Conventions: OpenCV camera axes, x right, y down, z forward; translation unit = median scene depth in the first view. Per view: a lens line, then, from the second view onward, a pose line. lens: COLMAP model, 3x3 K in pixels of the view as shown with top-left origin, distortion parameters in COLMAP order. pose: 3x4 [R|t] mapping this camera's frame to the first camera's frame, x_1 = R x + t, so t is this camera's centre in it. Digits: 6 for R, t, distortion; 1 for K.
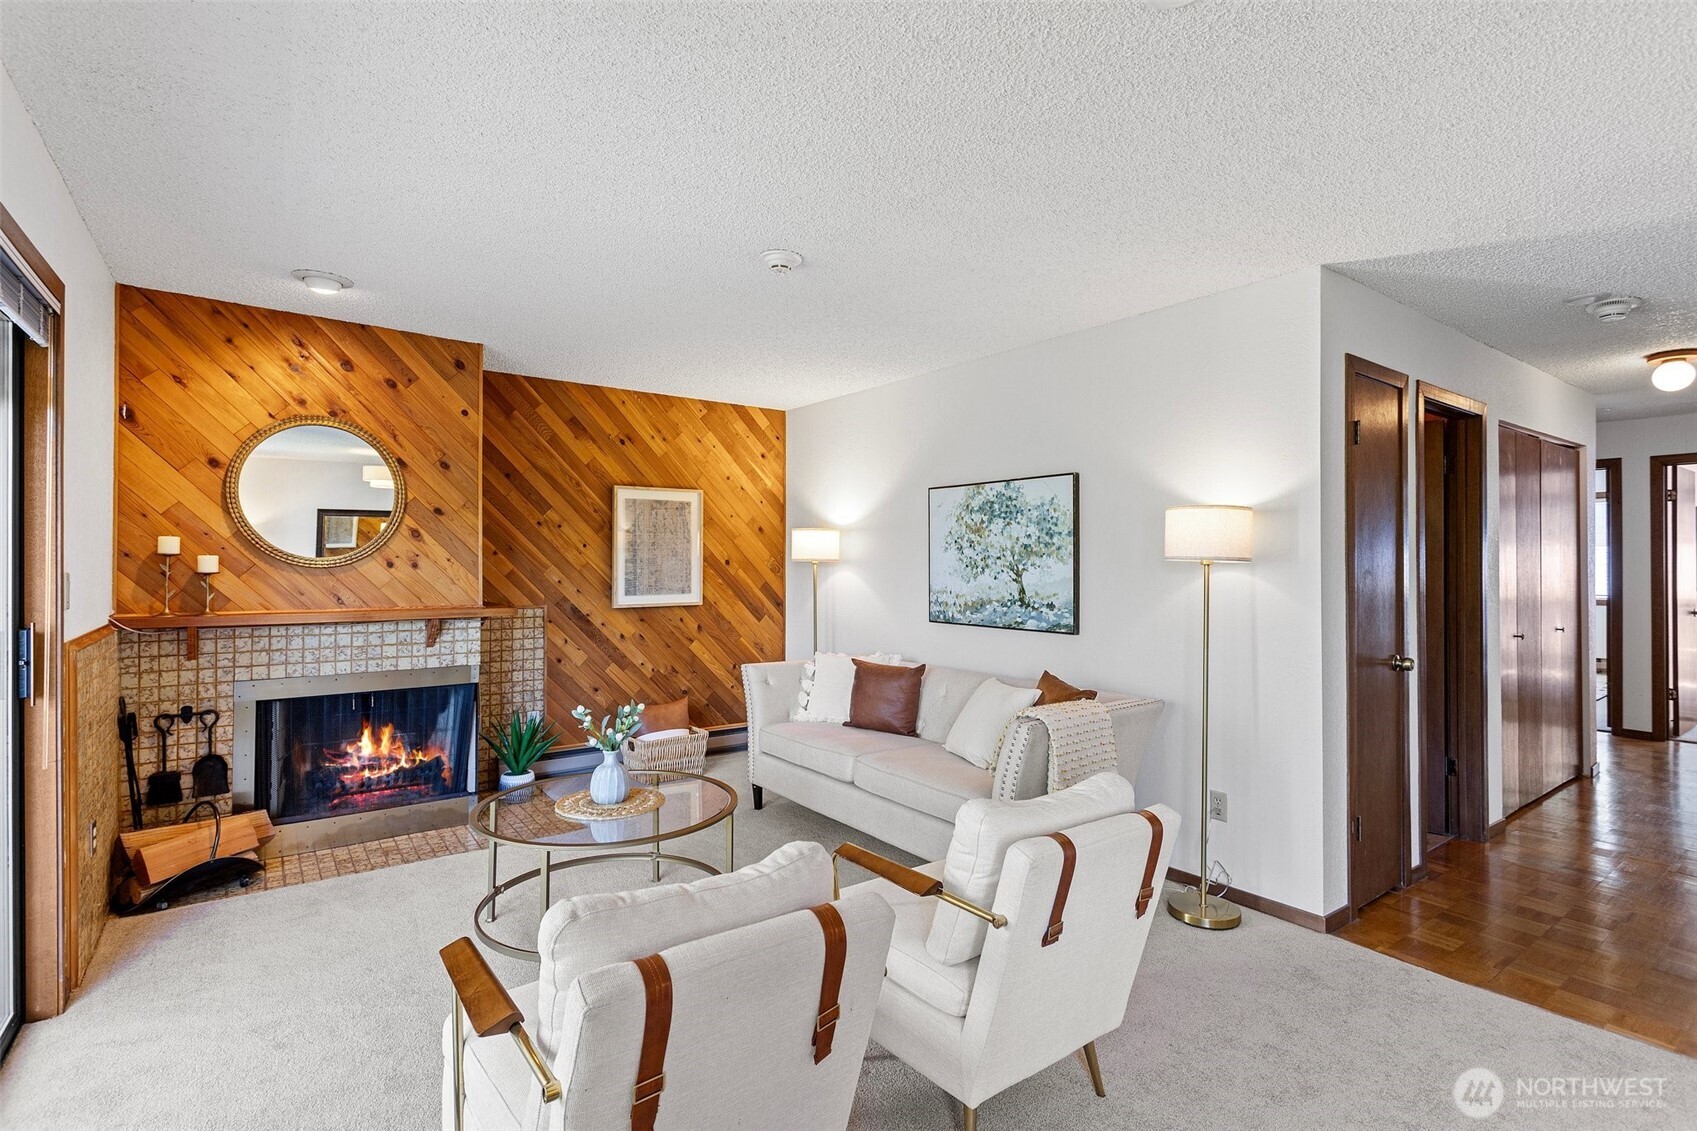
lens RADIAL K [[811.0, 0, 849.3], [0, 811.0, 559.6], [0, 0, 1]] dist [0.003235, 0.000190]
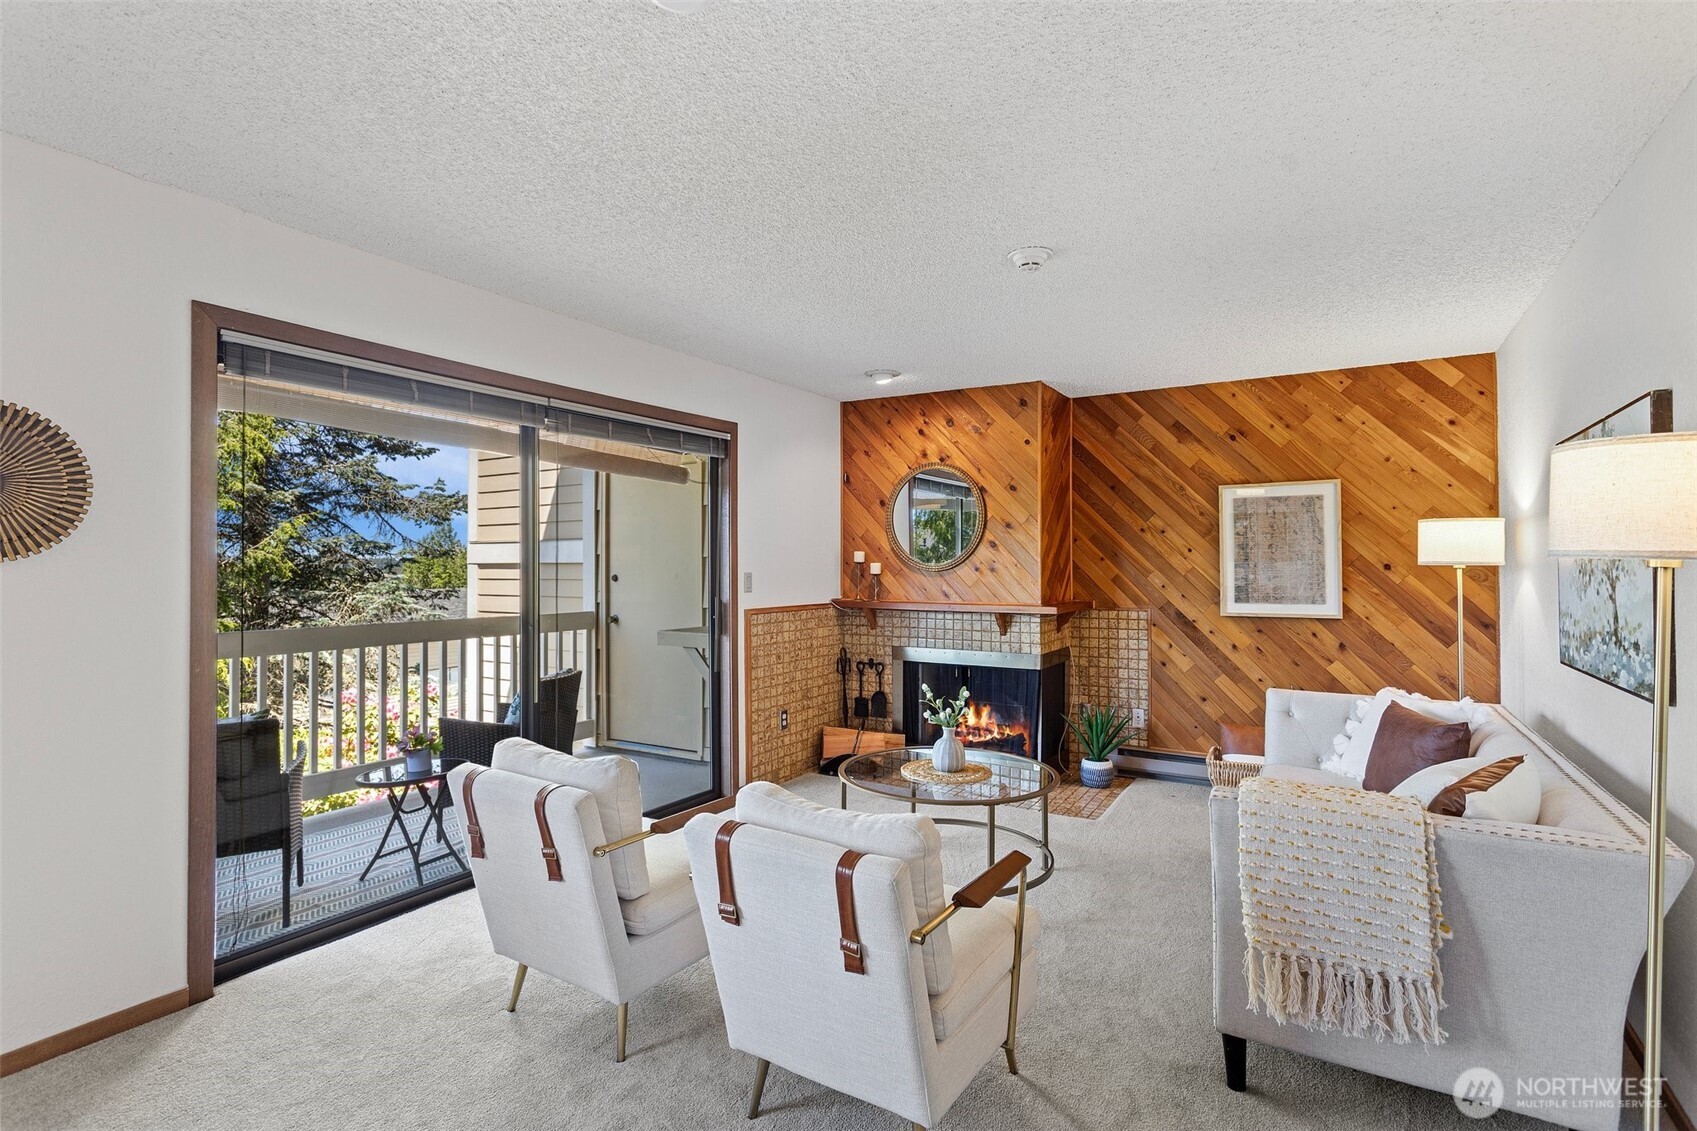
lens RADIAL K [[811.0, 0, 849.3], [0, 811.0, 559.6], [0, 0, 1]] dist [0.003235, 0.000190]
pose [[0.372364, -0.011011, -0.928022, 0.446782], [0.003489, 0.999939, -0.010465, 0.003143], [0.928080, 0.000659, 0.372379, 0.260175]]
